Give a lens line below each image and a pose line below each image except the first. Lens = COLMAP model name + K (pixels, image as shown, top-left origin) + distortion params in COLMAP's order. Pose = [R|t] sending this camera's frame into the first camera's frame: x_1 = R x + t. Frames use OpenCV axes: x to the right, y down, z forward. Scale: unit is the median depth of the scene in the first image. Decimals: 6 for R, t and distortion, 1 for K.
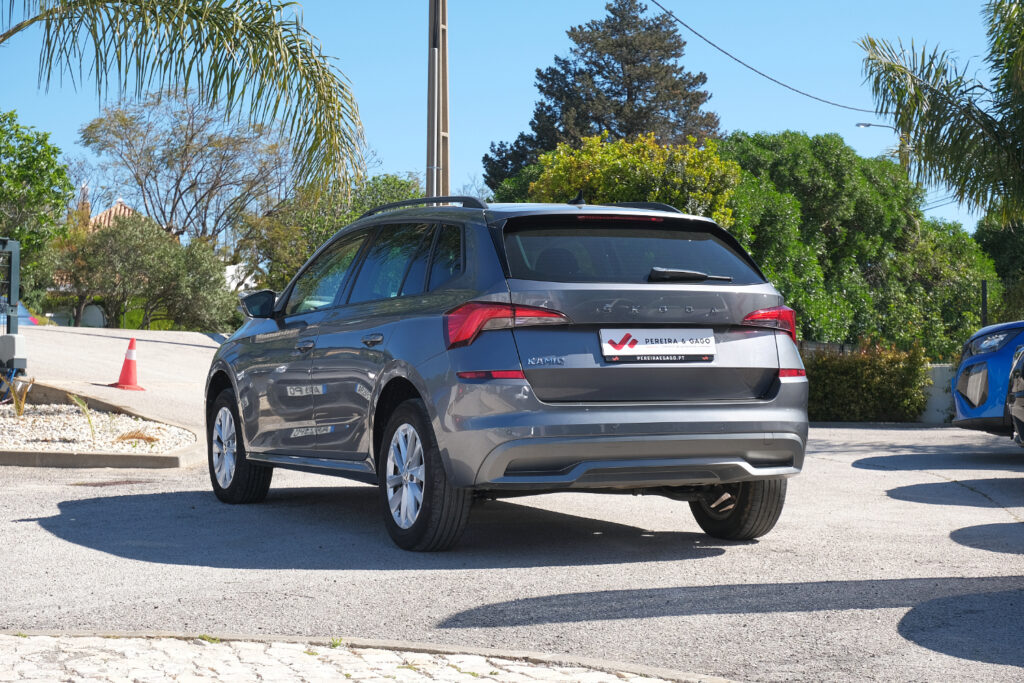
lens RADIAL K [[2007.9, 0, 512.1], [0, 2007.9, 339.2], [0, 0, 1]] dist [-0.040537, 0.000000]
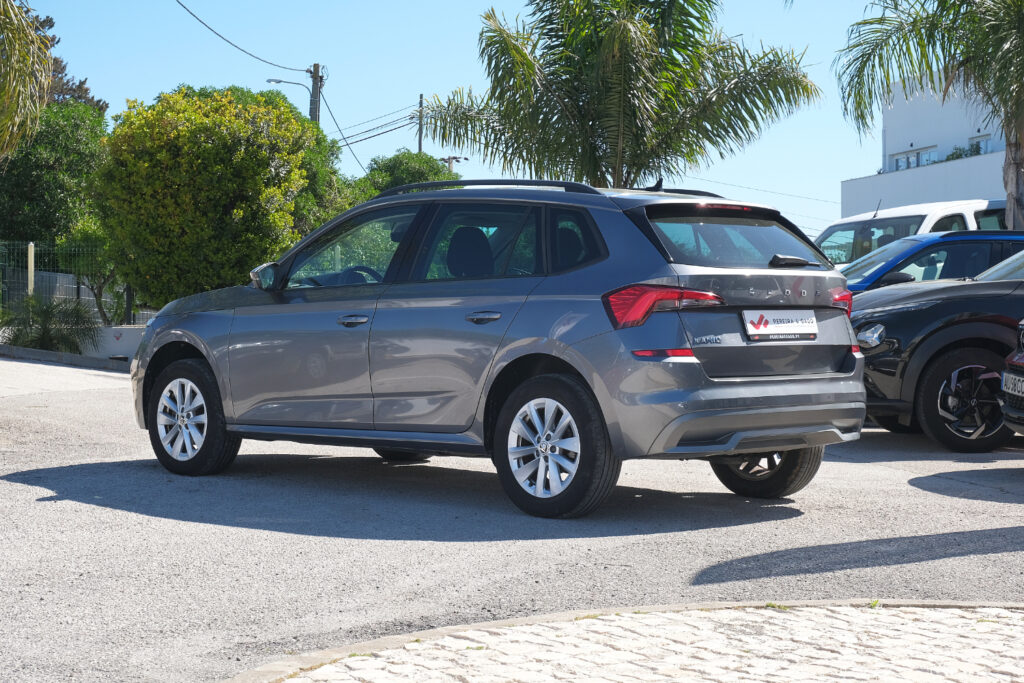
lens RADIAL K [[2007.9, 0, 511.8], [0, 2007.9, 343.9], [0, 0, 1]] dist [-0.040537, 0.000000]
pose [[0.940655, -0.001742, 0.339359, -0.423538], [-0.007738, 0.999617, 0.026580, -0.014137], [-0.339275, -0.027629, 0.940281, 0.012322]]
